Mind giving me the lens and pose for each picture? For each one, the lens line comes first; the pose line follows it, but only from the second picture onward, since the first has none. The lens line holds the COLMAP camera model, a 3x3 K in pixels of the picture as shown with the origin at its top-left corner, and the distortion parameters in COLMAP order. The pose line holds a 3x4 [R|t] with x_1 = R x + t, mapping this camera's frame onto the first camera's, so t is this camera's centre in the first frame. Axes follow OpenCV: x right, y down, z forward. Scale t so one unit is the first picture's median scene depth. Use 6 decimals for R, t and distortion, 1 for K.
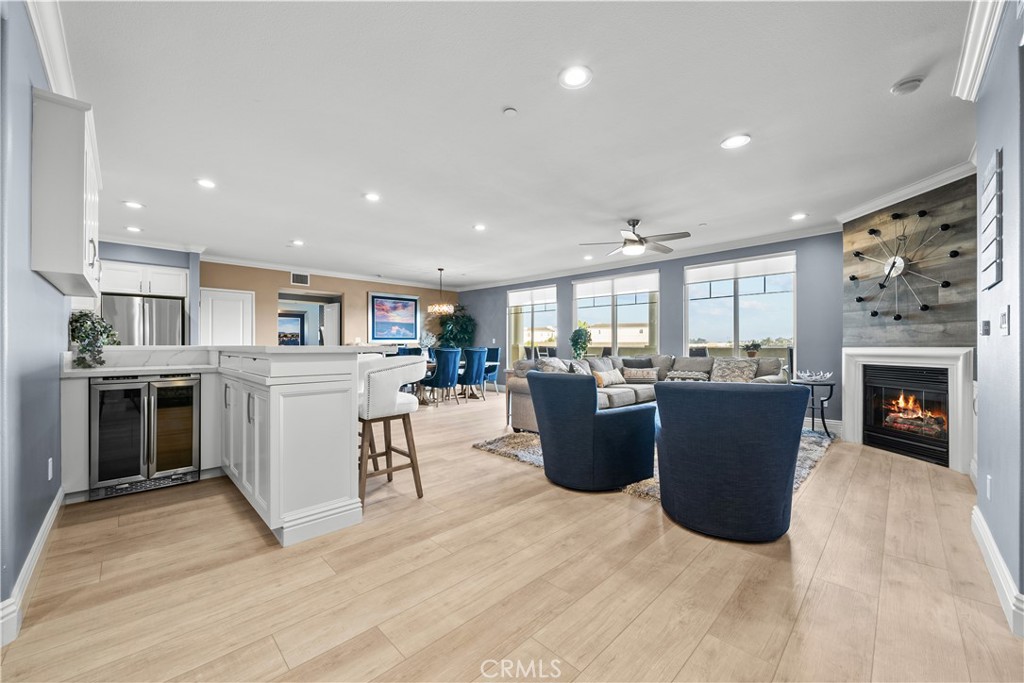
lens RADIAL K [[382.5, 0, 510.3], [0, 382.5, 344.8], [0, 0, 1]] dist [-0.005141, -0.000123]
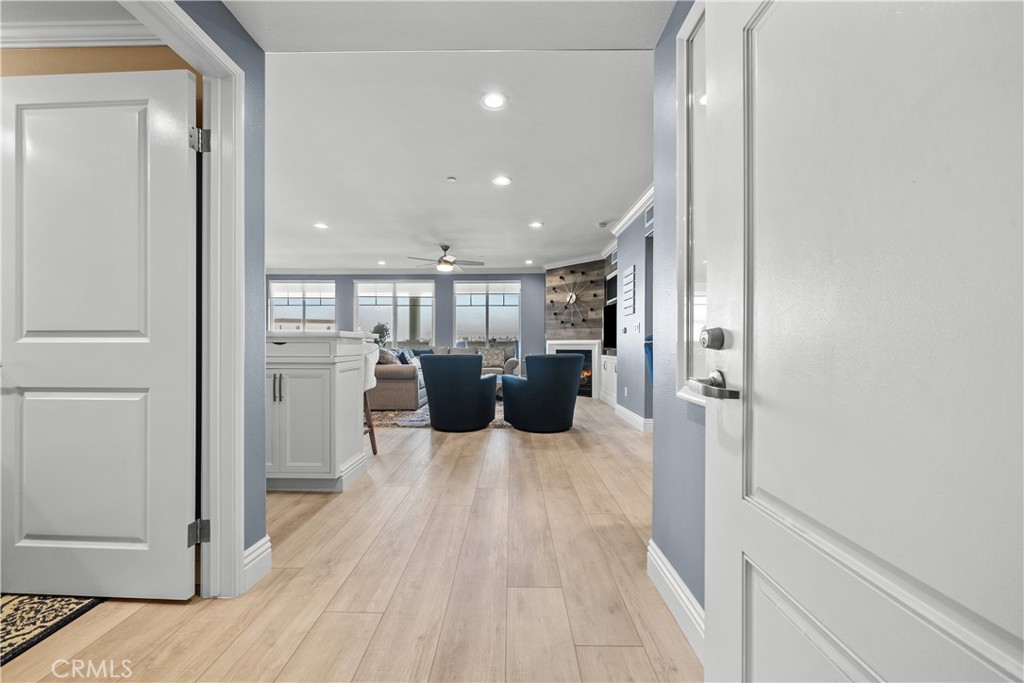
lens RADIAL K [[382.5, 0, 500.1], [0, 382.5, 344.1], [0, 0, 1]] dist [-0.005141, -0.000123]
pose [[0.720900, -0.000797, 0.693038, -0.578613], [-0.002955, 0.999987, 0.004223, 0.019629], [-0.693032, -0.005092, 0.720888, -0.141661]]
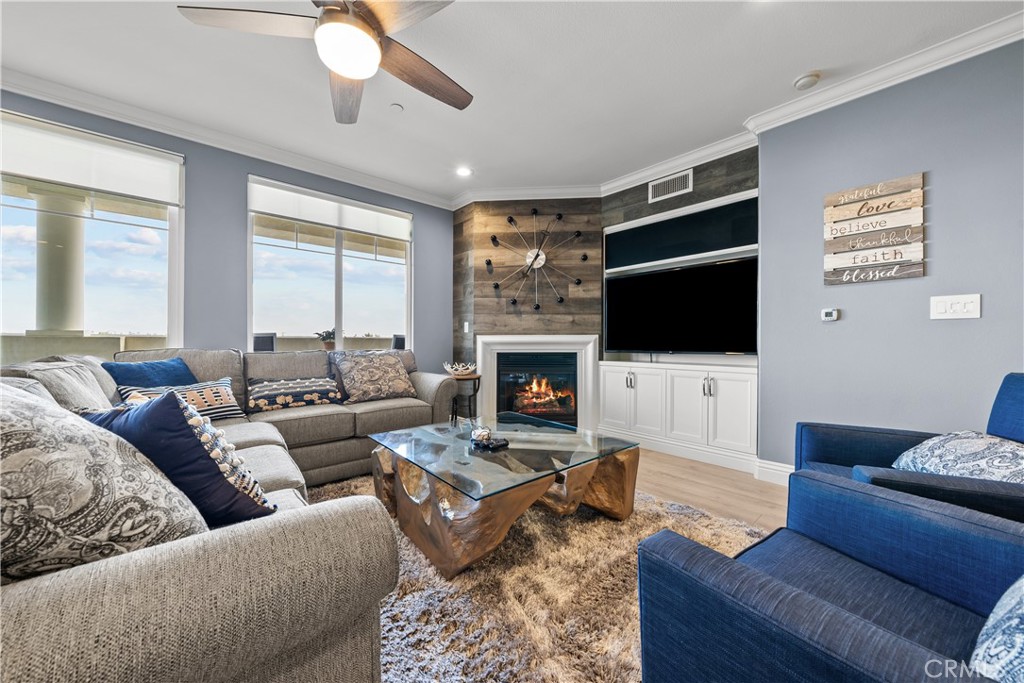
lens RADIAL K [[364.6, 0, 498.1], [0, 364.6, 339.3], [0, 0, 1]] dist [-0.002021, -0.000118]
pose [[0.065117, 0.013687, 0.997784, -0.002699], [-0.003908, 0.999902, -0.013461, 0.031678], [-0.997870, -0.003023, 0.065164, 1.022136]]
